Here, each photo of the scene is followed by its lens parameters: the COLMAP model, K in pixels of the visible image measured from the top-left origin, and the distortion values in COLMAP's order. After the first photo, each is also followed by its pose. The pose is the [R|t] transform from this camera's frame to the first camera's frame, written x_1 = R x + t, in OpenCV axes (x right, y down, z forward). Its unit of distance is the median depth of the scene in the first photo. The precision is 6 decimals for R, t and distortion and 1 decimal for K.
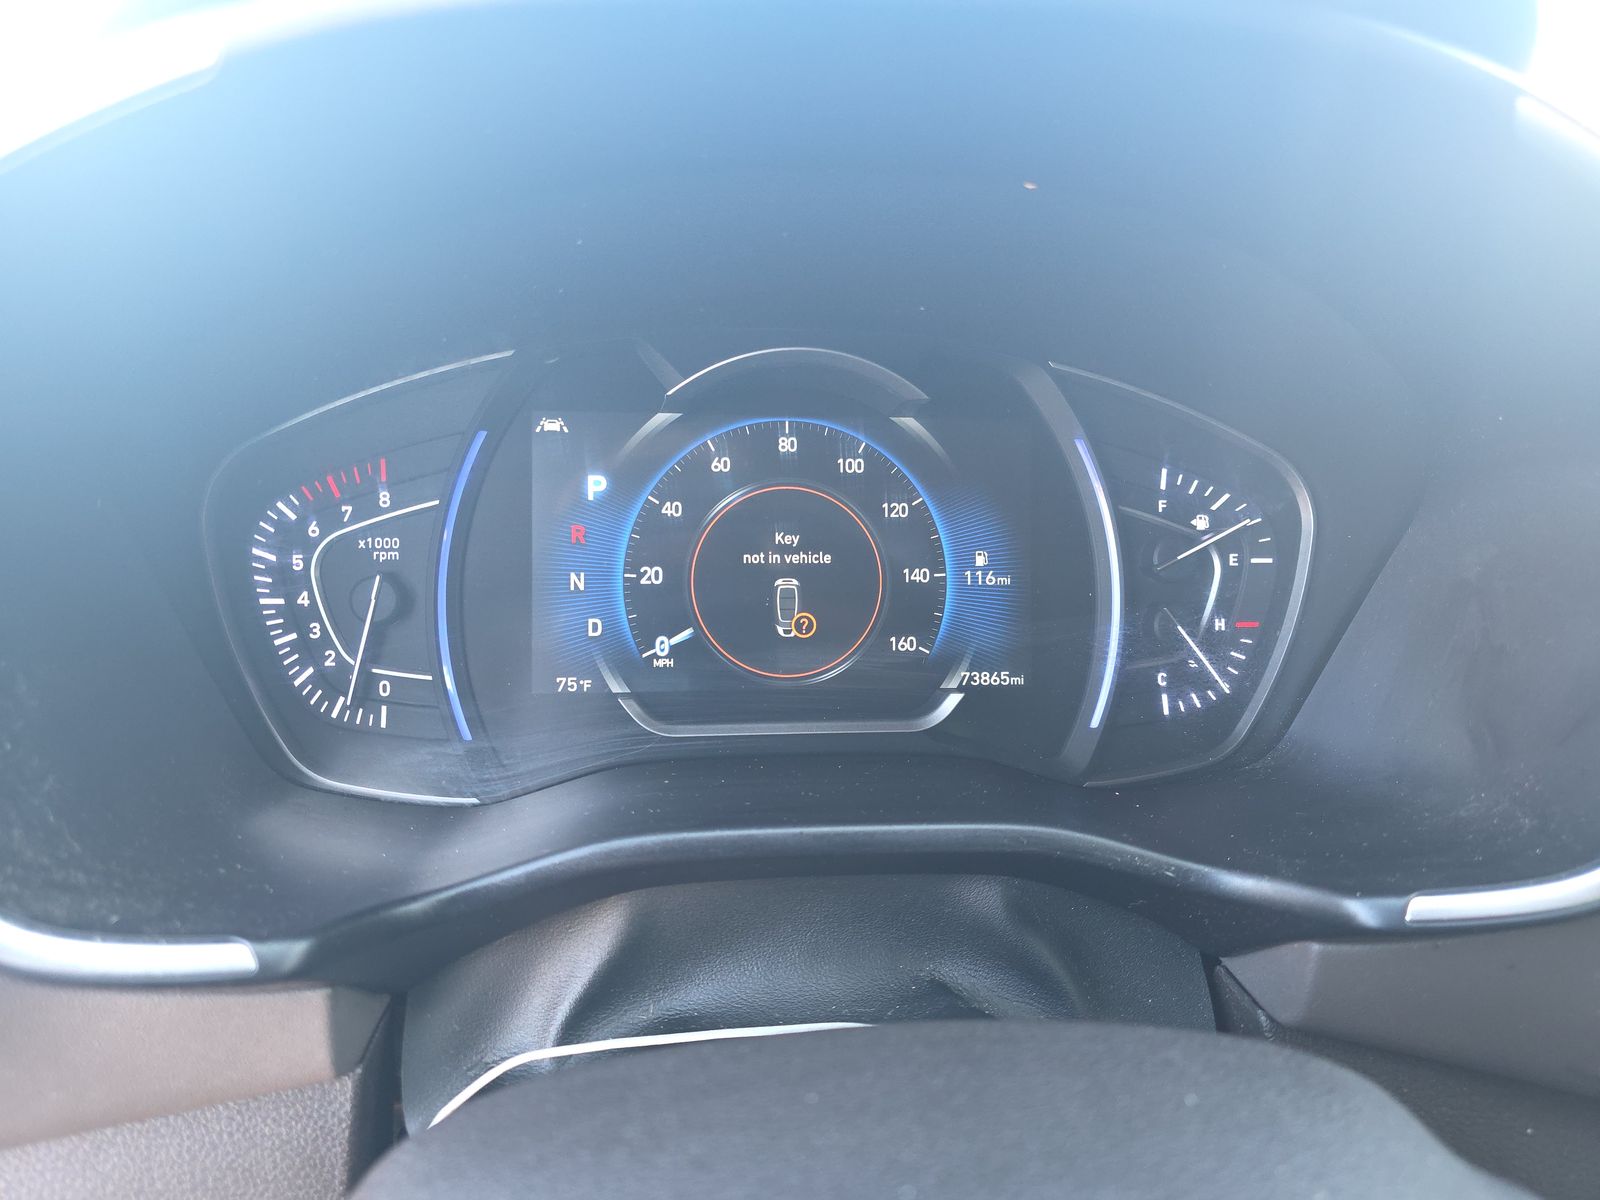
lens RADIAL K [[1065.3, 0, 790.0], [0, 1065.3, 600.2], [0, 0, 1]] dist [0.021699, -0.012561]
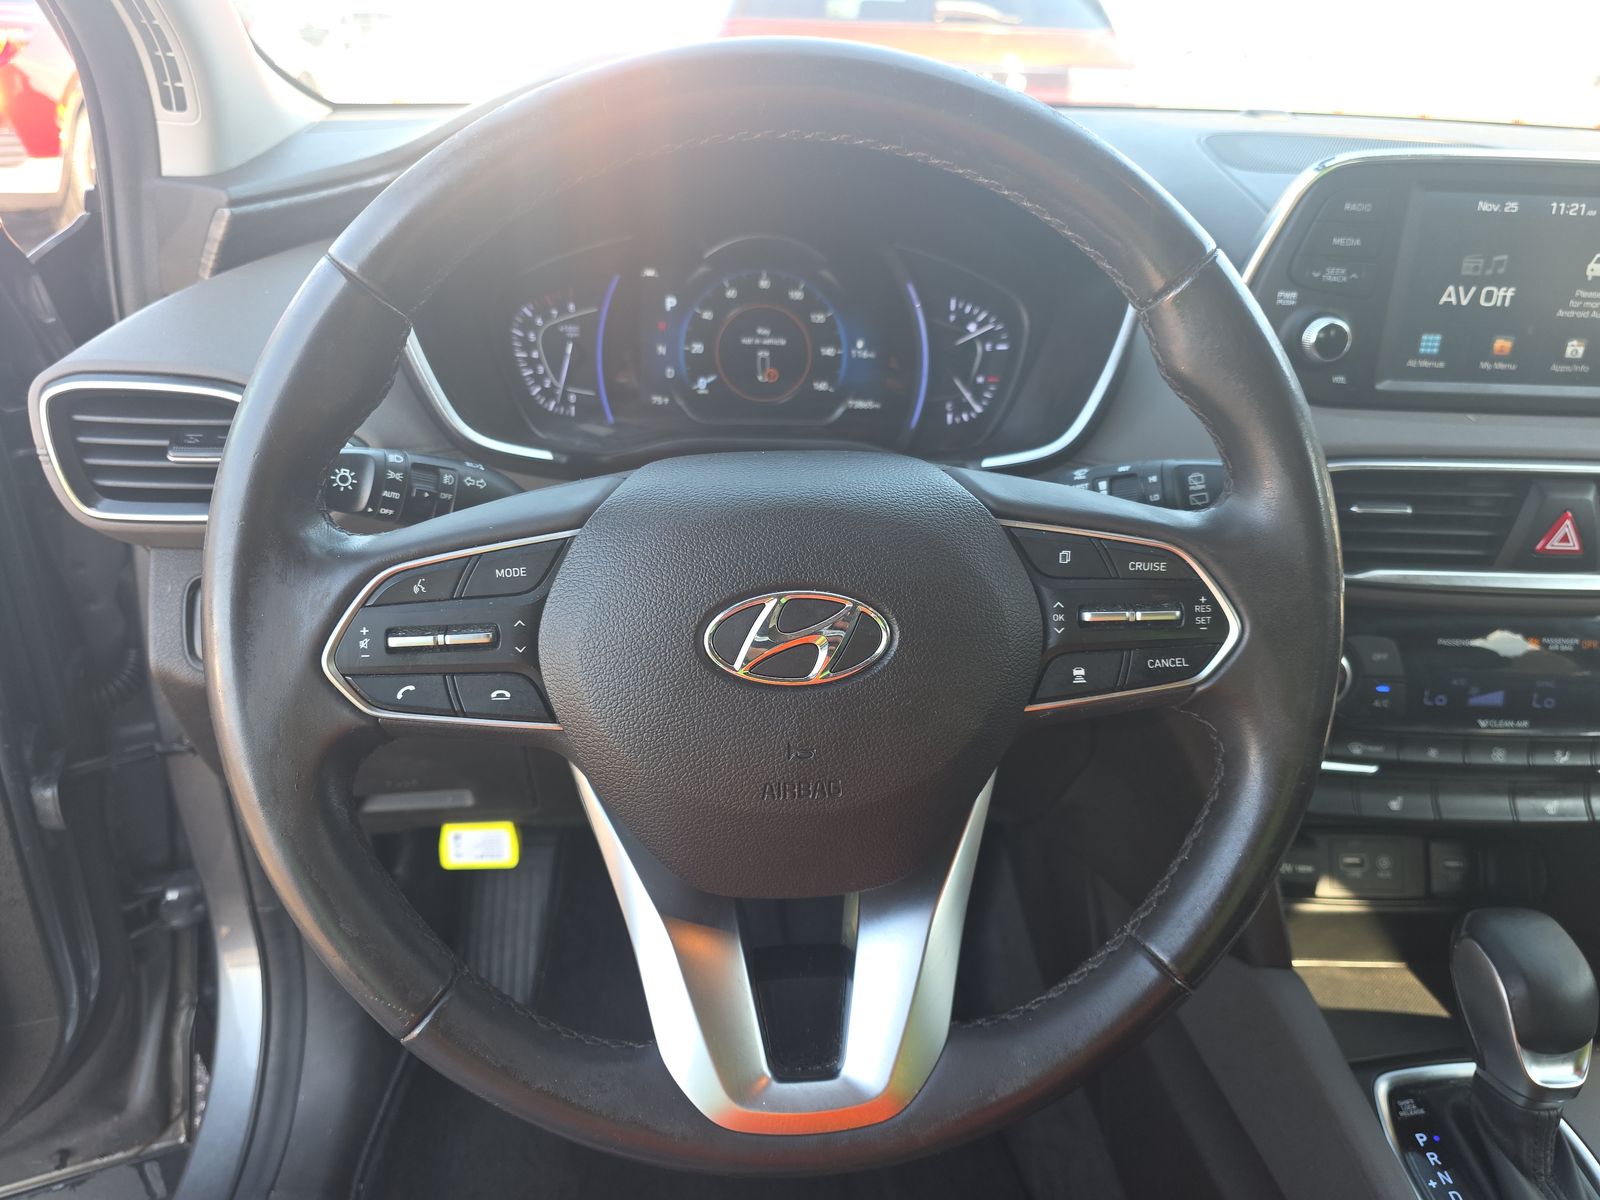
lens RADIAL K [[1065.3, 0, 809.2], [0, 1065.3, 598.5], [0, 0, 1]] dist [0.021699, -0.012561]
pose [[0.999272, 0.022664, -0.030690, 0.159867], [-0.018671, 0.992023, 0.124665, 0.194757], [0.033271, -0.124001, 0.991724, -1.093306]]
